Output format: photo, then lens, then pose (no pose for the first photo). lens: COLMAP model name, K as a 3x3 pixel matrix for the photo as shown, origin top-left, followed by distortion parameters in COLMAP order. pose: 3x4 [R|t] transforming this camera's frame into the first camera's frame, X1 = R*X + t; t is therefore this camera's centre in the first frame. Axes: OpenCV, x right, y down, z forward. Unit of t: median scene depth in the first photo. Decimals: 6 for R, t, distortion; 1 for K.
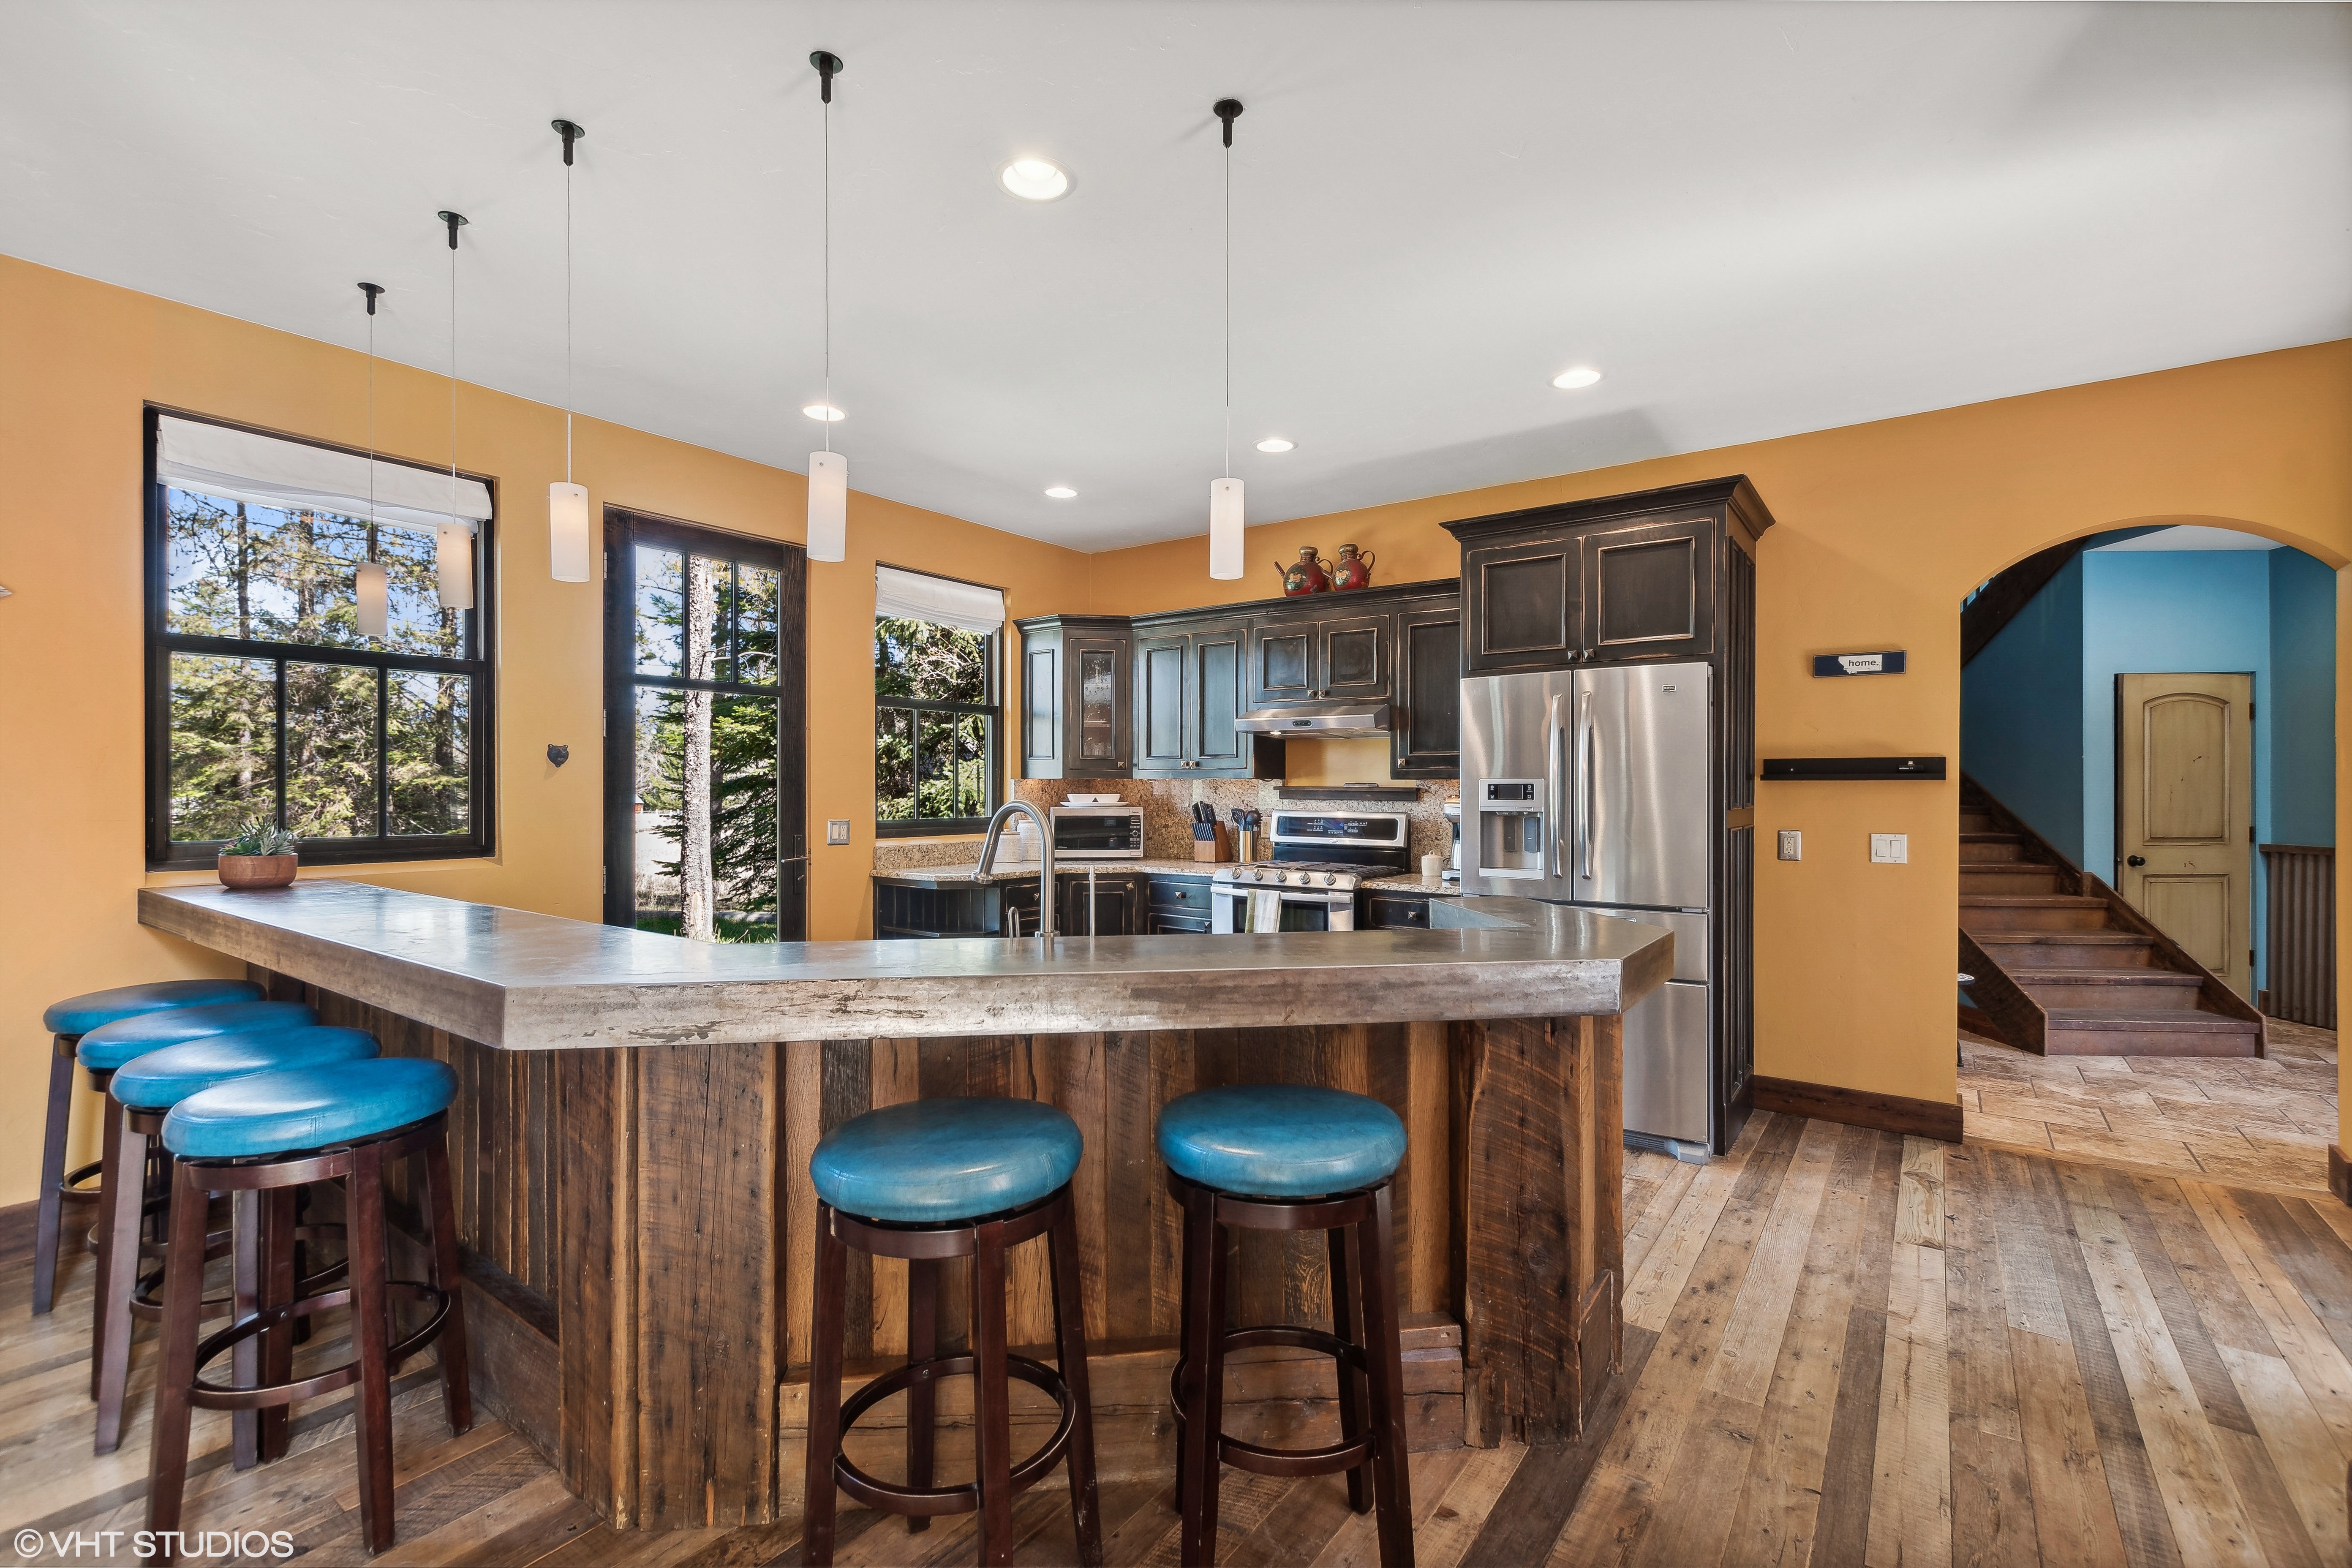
lens RADIAL K [[1032.3, 0, 1178.1], [0, 1032.3, 782.8], [0, 0, 1]] dist [0.000568, -0.000733]
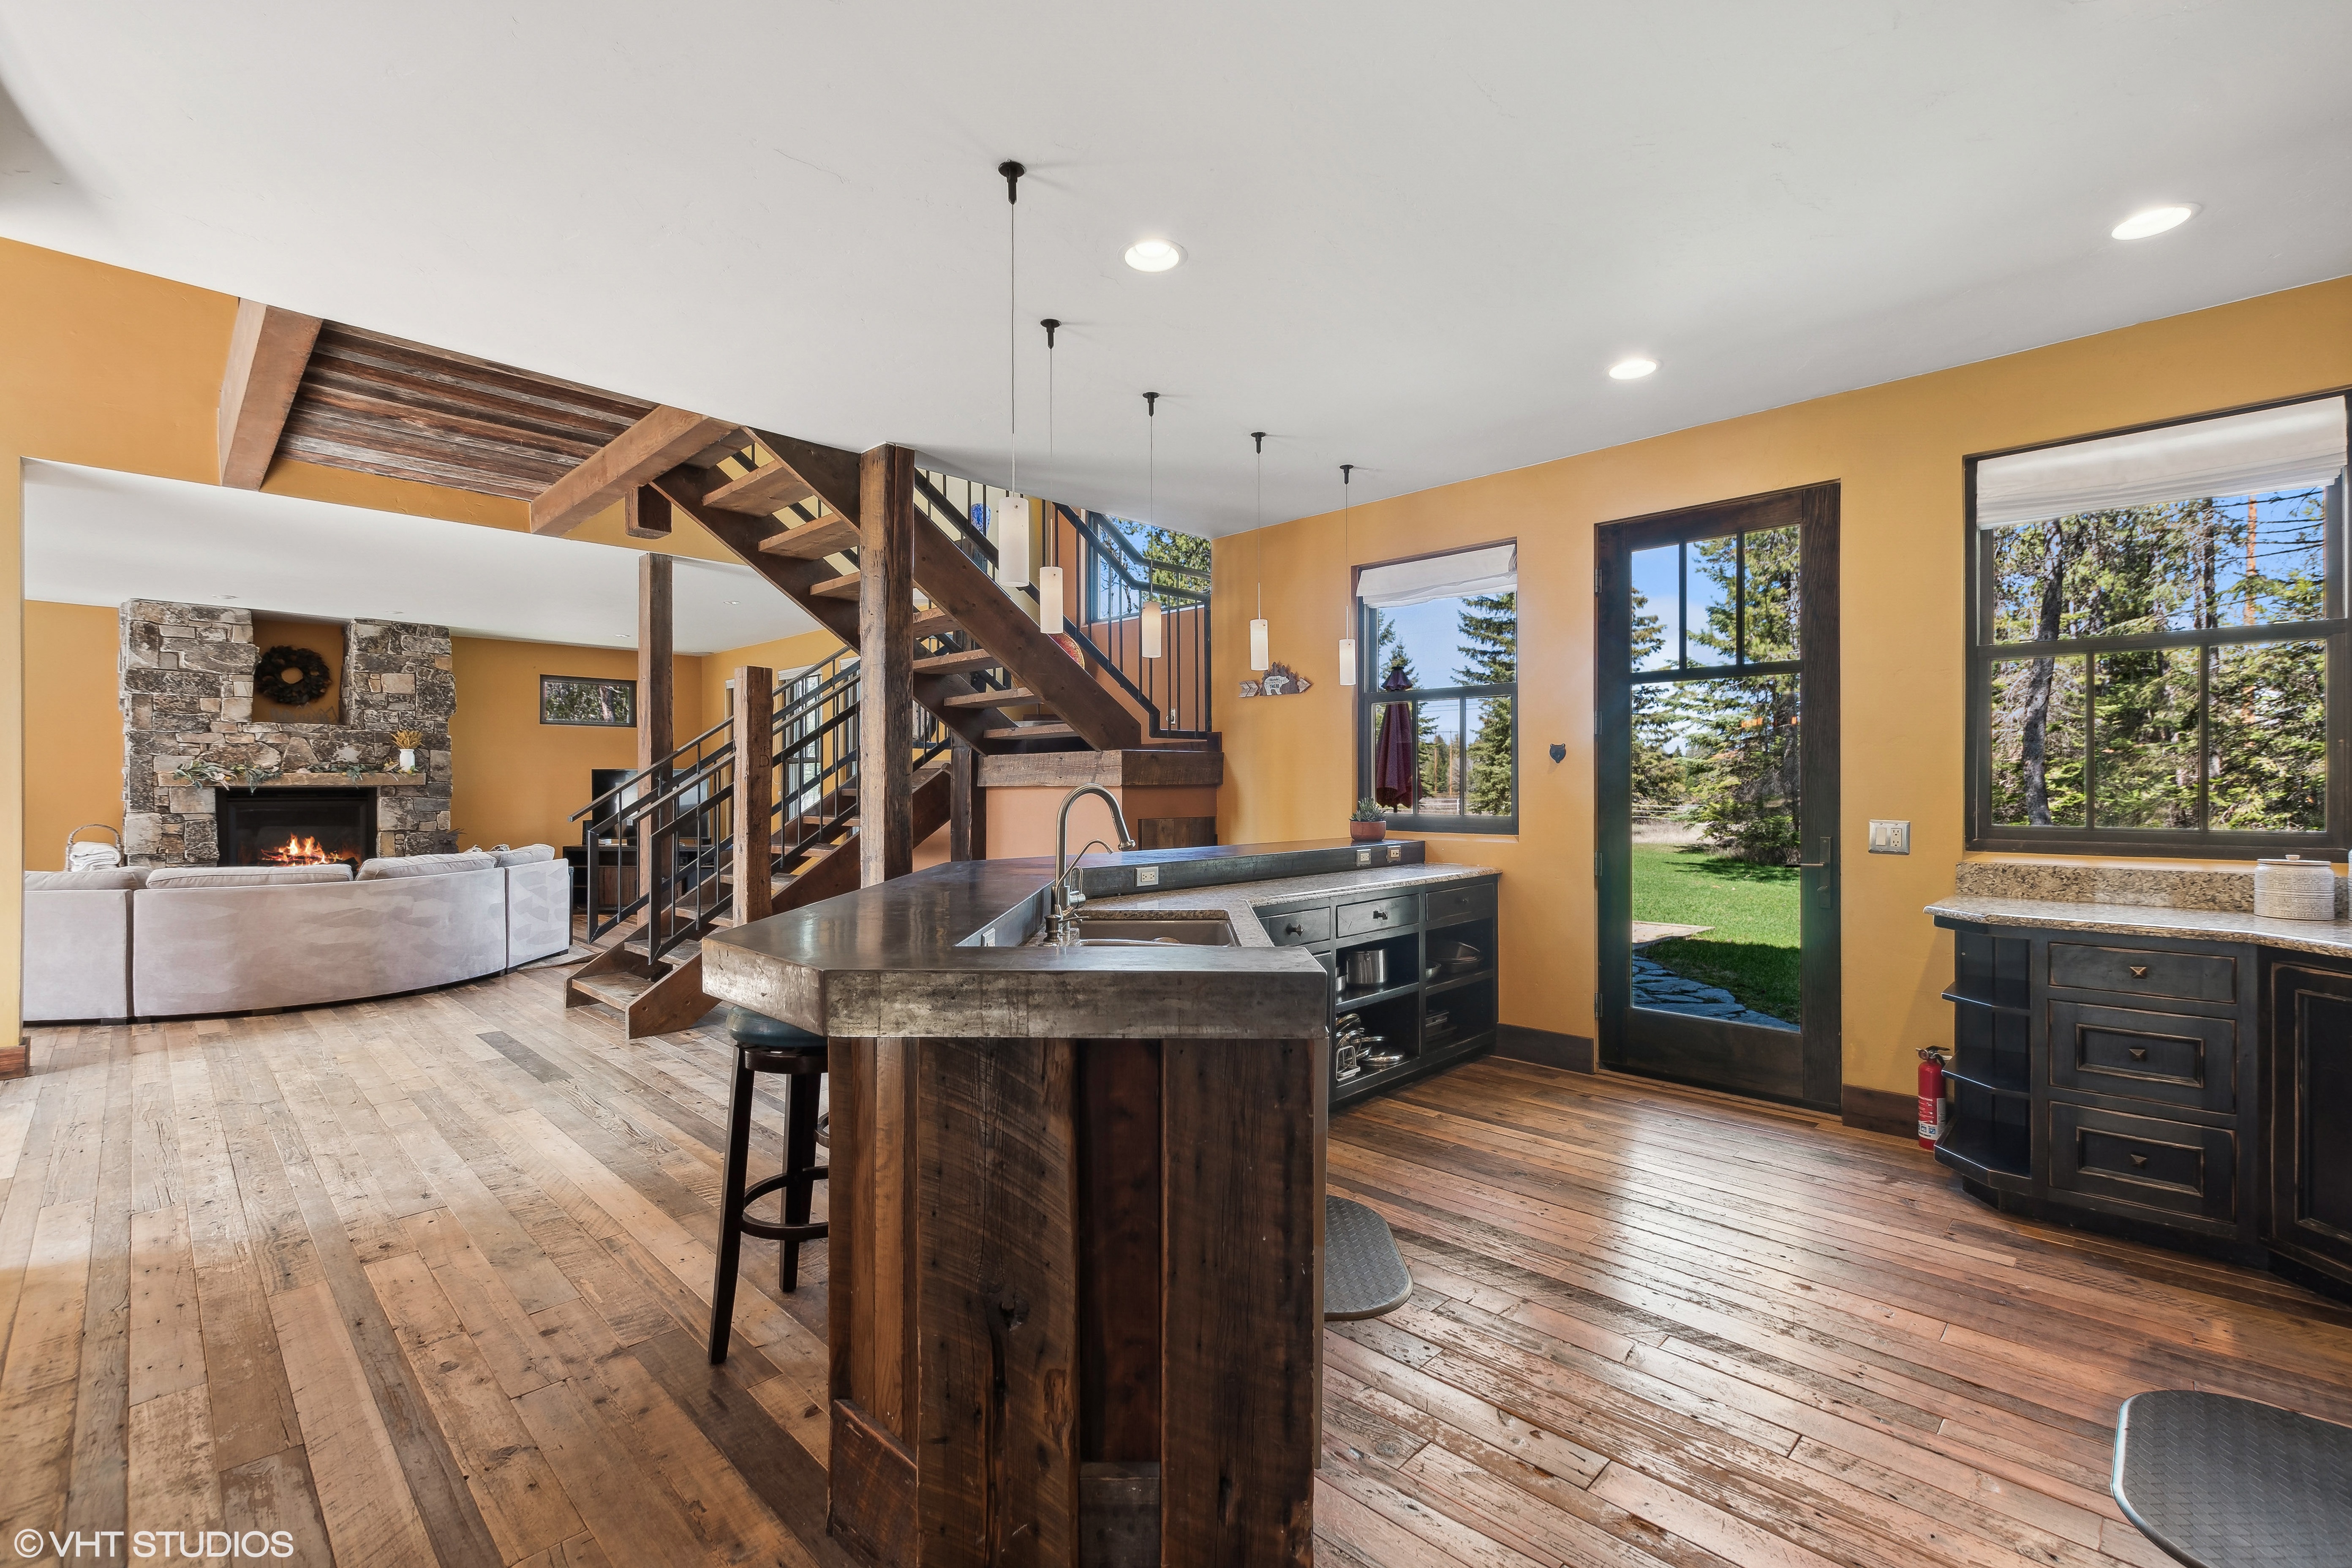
lens RADIAL K [[1024.1, 0, 1184.1], [0, 1024.1, 786.8], [0, 0, 1]] dist [0.000234, -0.000204]
pose [[-0.139949, -0.001014, -0.990158, 0.587987], [0.003088, 0.999994, -0.001461, 0.011817], [0.990154, -0.003262, -0.139945, 0.700973]]
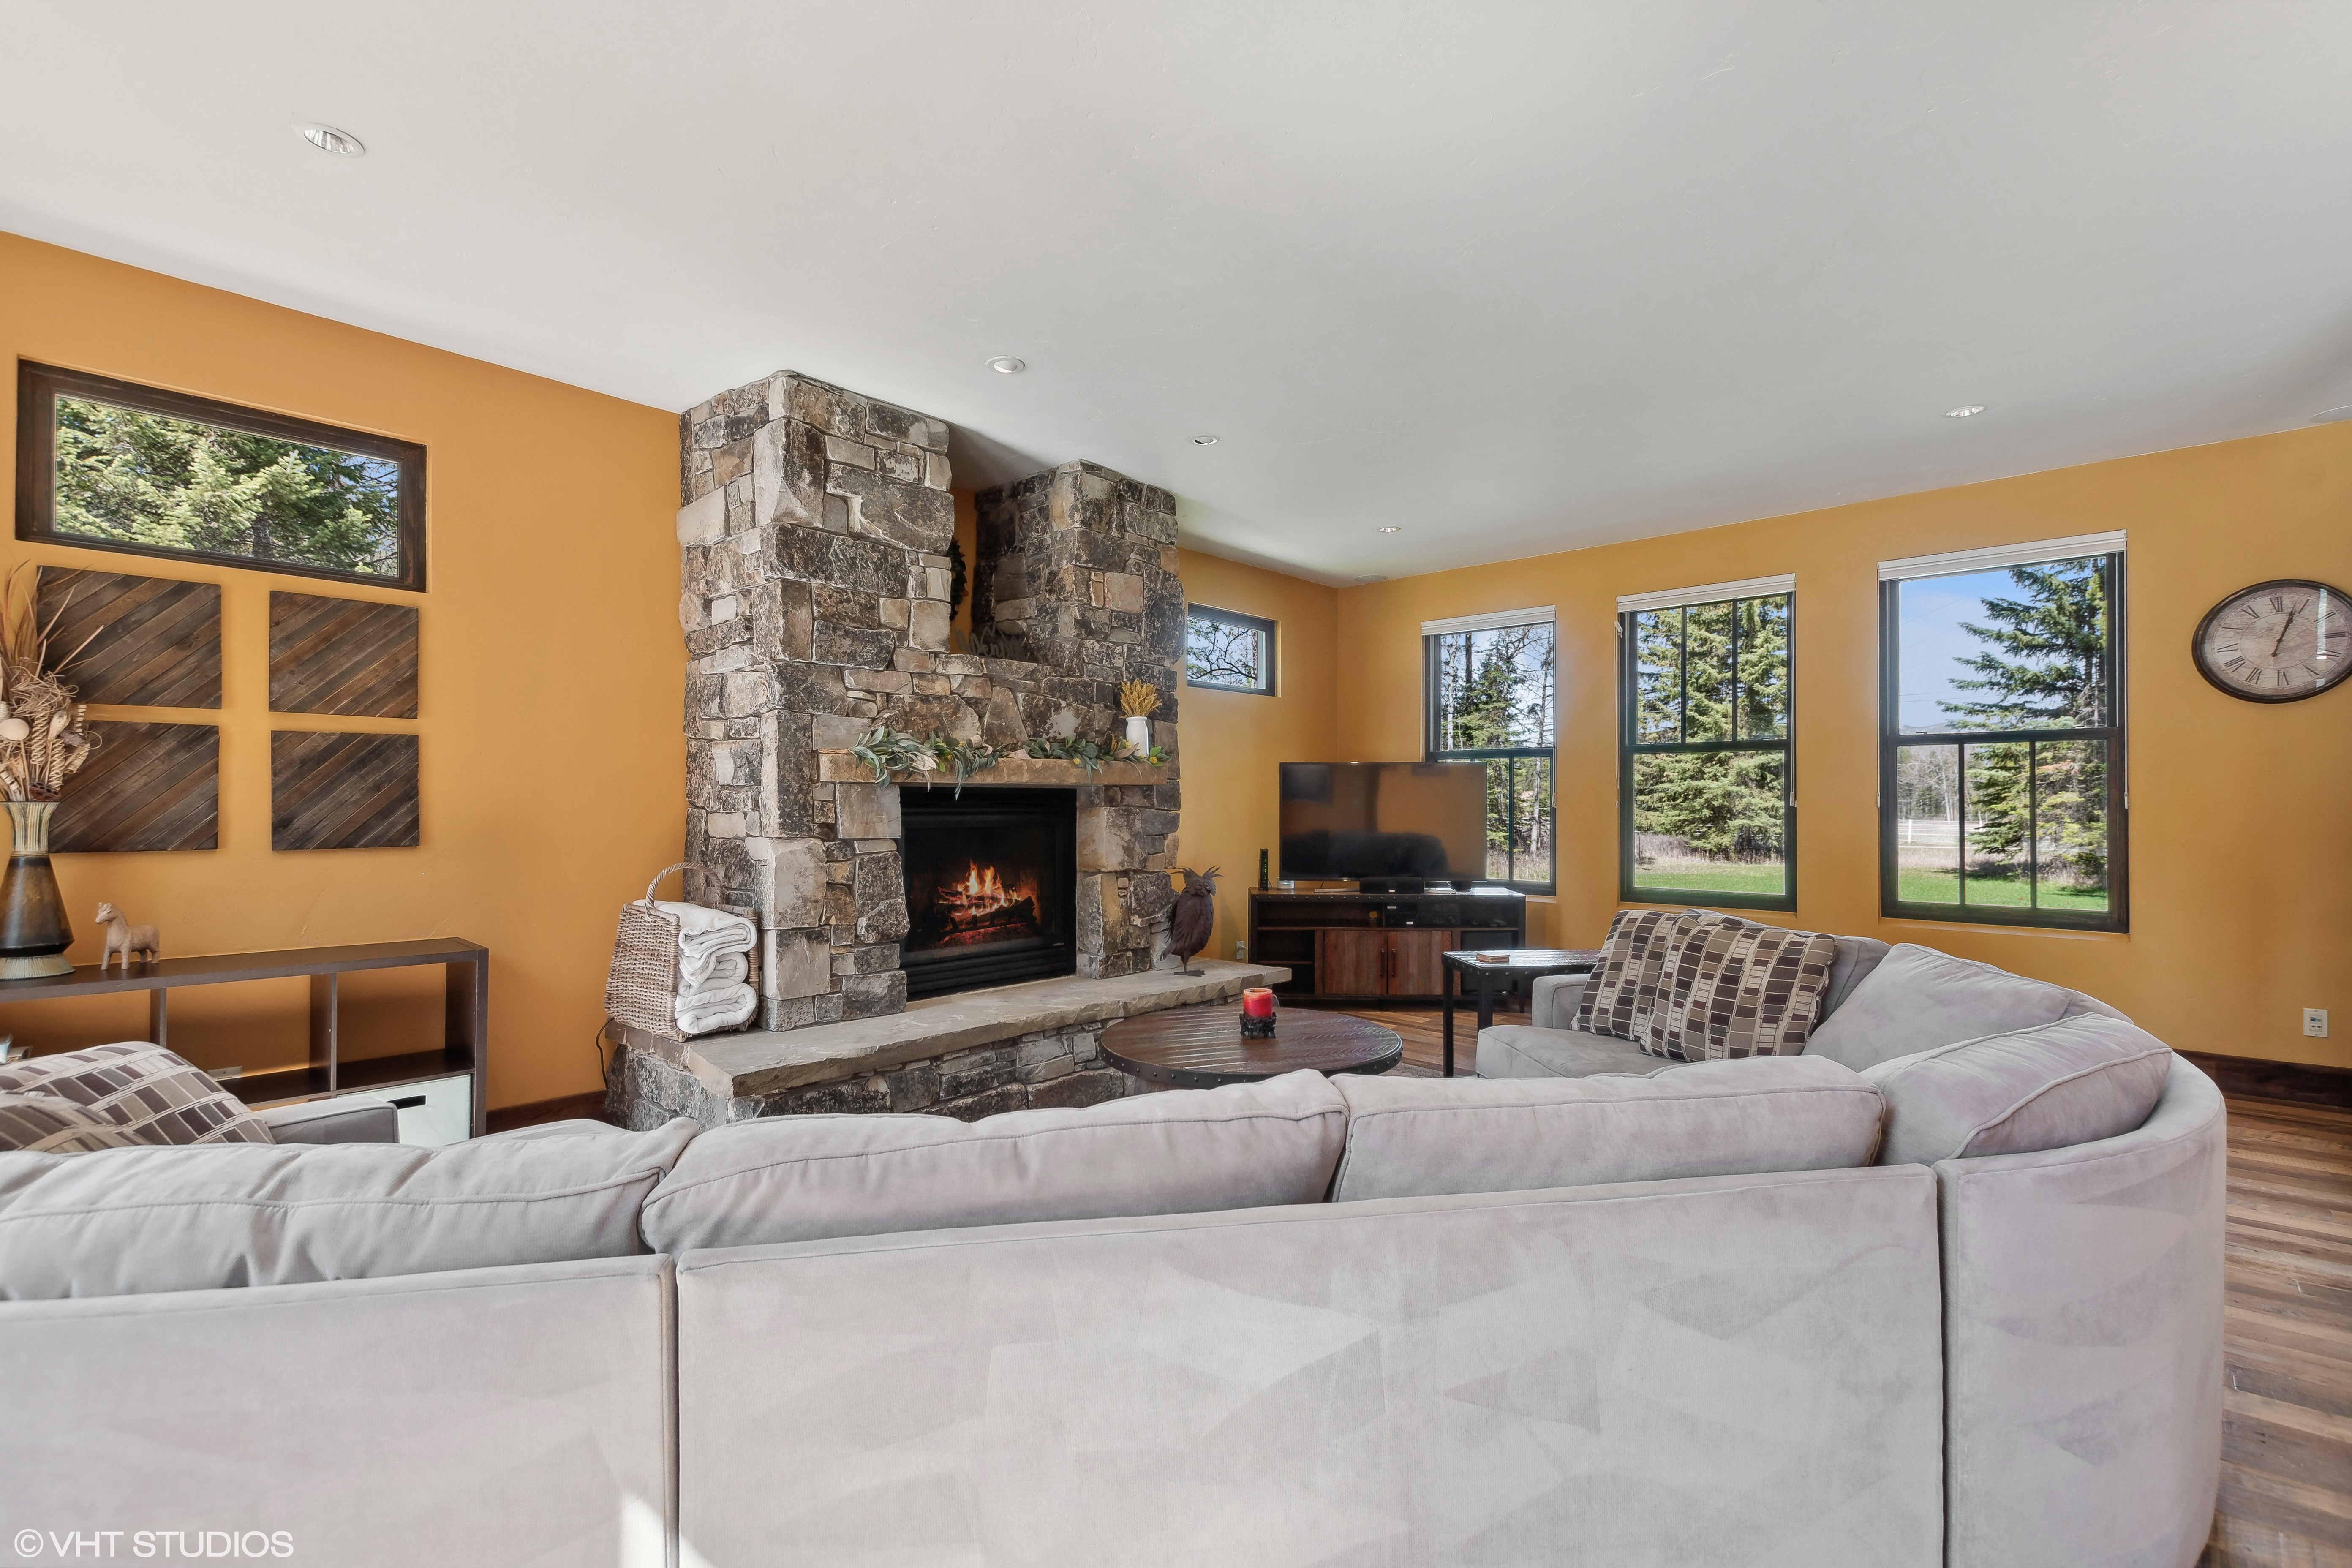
lens RADIAL K [[1043.0, 0, 1181.9], [0, 1043.0, 802.0], [0, 0, 1]] dist [-0.000401, -0.000441]
pose [[-0.115182, -0.003836, -0.993337, -0.178347], [-0.000563, 0.999993, -0.003797, 0.023369], [0.993344, 0.000122, -0.115184, -1.058790]]
